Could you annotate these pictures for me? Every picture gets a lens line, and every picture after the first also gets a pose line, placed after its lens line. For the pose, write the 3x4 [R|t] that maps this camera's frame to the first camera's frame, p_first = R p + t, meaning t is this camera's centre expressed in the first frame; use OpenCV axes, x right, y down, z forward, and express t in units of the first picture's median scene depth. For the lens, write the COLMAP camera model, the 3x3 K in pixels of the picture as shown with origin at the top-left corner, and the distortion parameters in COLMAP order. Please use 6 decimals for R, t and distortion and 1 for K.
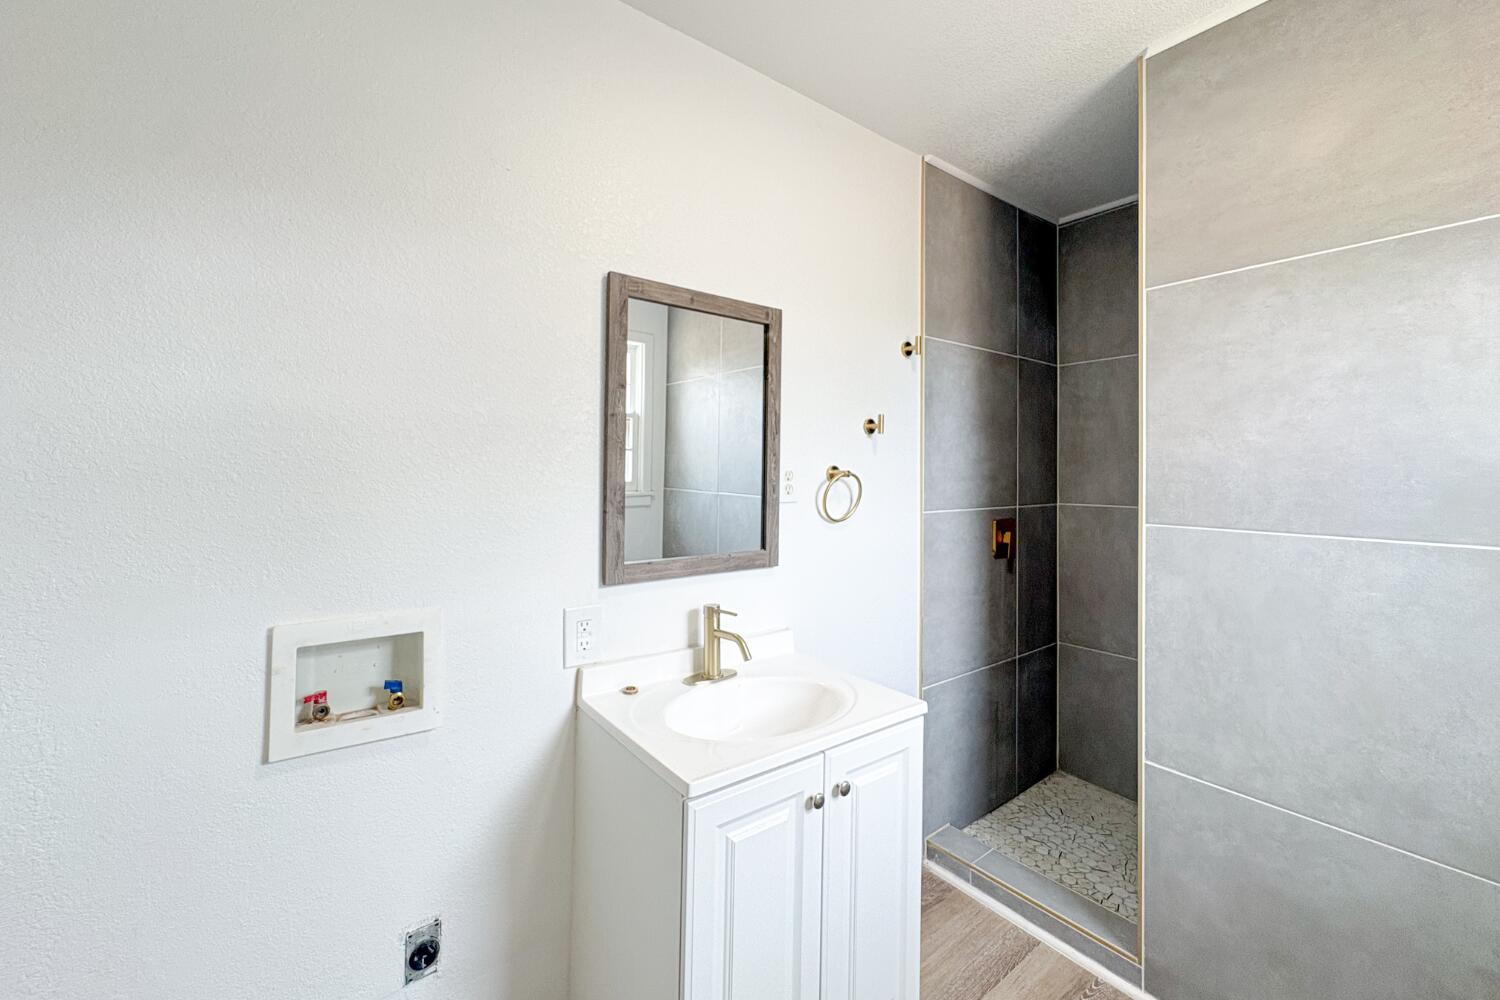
lens RADIAL K [[600.3, 0, 744.8], [0, 600.3, 464.1], [0, 0, 1]] dist [-0.000268, 0.000416]
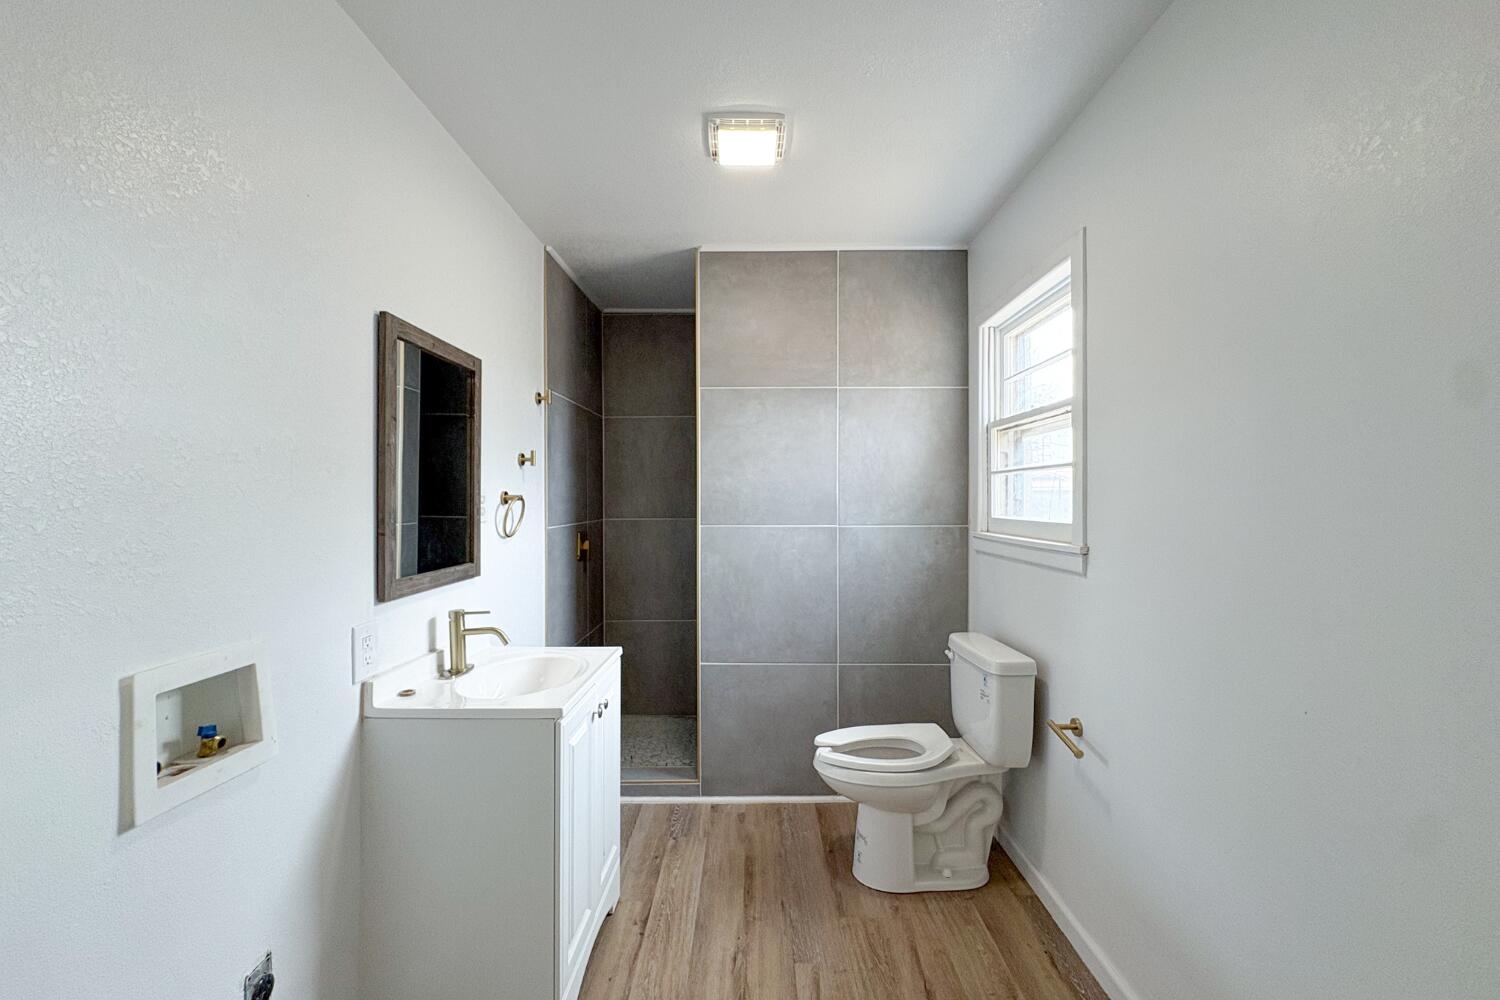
lens RADIAL K [[600.3, 0, 753.3], [0, 600.3, 498.7], [0, 0, 1]] dist [-0.000268, 0.000416]
pose [[0.611086, -0.009979, 0.791501, -0.618831], [-0.001508, 0.999904, 0.013771, 0.000070], [-0.791563, -0.009609, 0.611012, -0.169779]]
